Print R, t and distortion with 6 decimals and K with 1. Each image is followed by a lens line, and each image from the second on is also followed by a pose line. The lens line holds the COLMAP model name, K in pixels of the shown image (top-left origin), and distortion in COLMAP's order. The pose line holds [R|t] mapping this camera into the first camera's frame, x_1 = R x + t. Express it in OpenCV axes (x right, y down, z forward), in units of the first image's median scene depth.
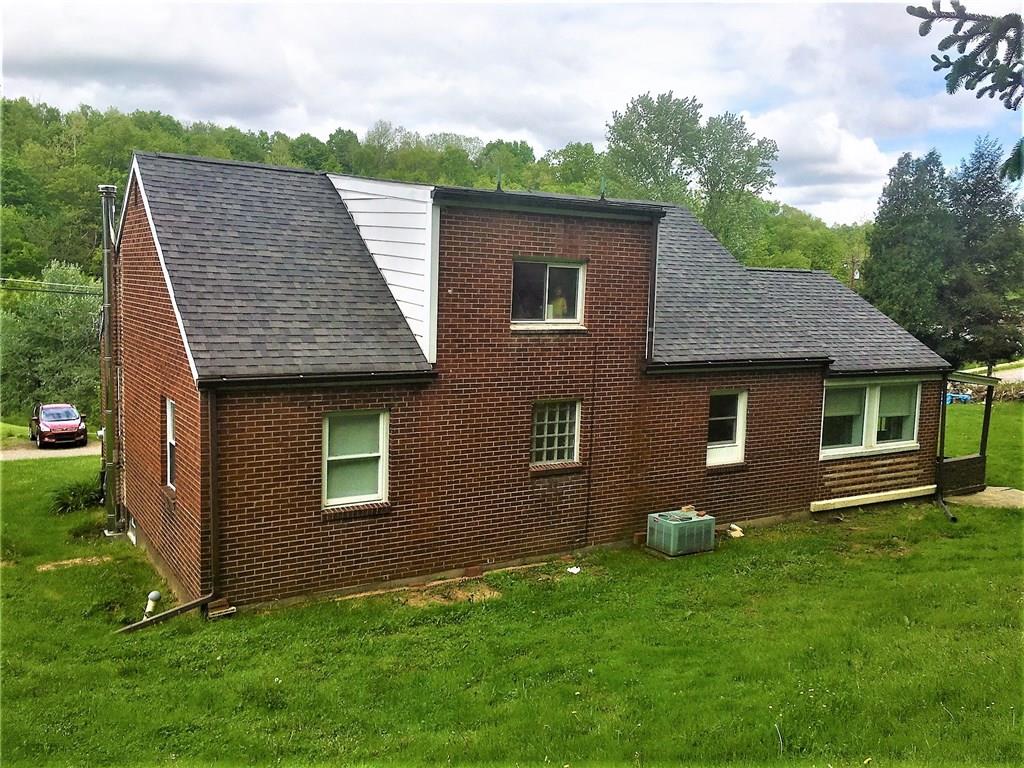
lens RADIAL K [[868.3, 0, 511.1], [0, 868.3, 381.8], [0, 0, 1]] dist [0.074590, -0.099515]
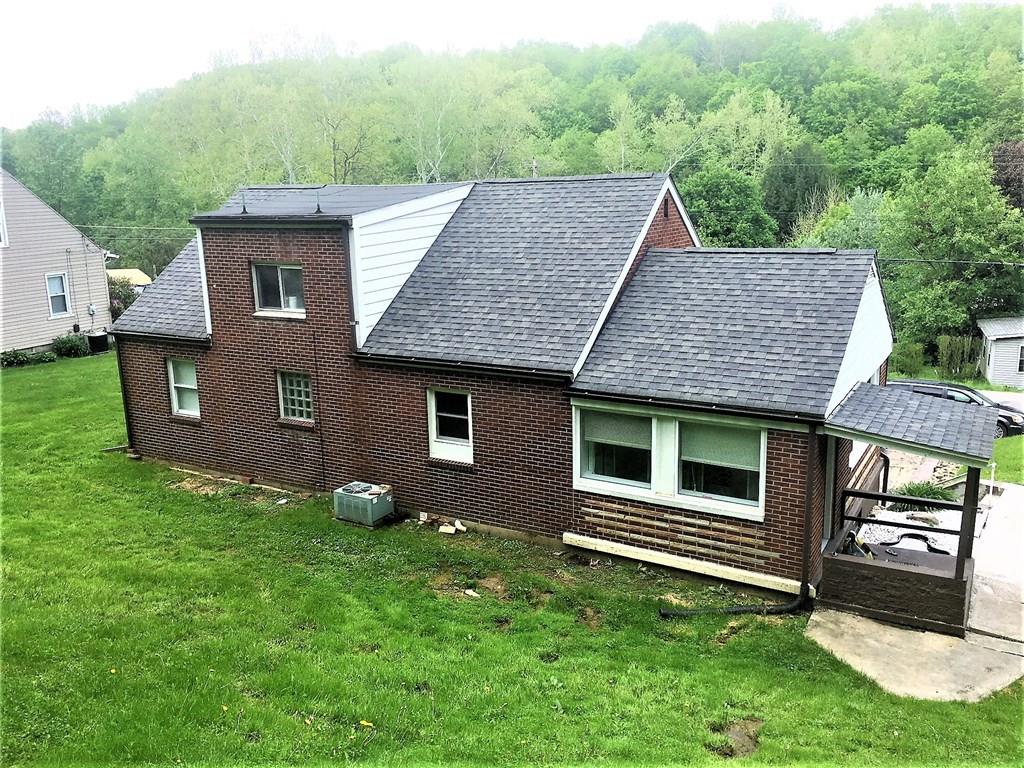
lens RADIAL K [[868.3, 0, 512.9], [0, 868.3, 386.6], [0, 0, 1]] dist [0.074590, -0.099515]
pose [[0.461646, 0.159440, -0.872618, 1.125906], [-0.060887, 0.987090, 0.148145, -0.142338], [0.884972, -0.015260, 0.465393, 0.581043]]
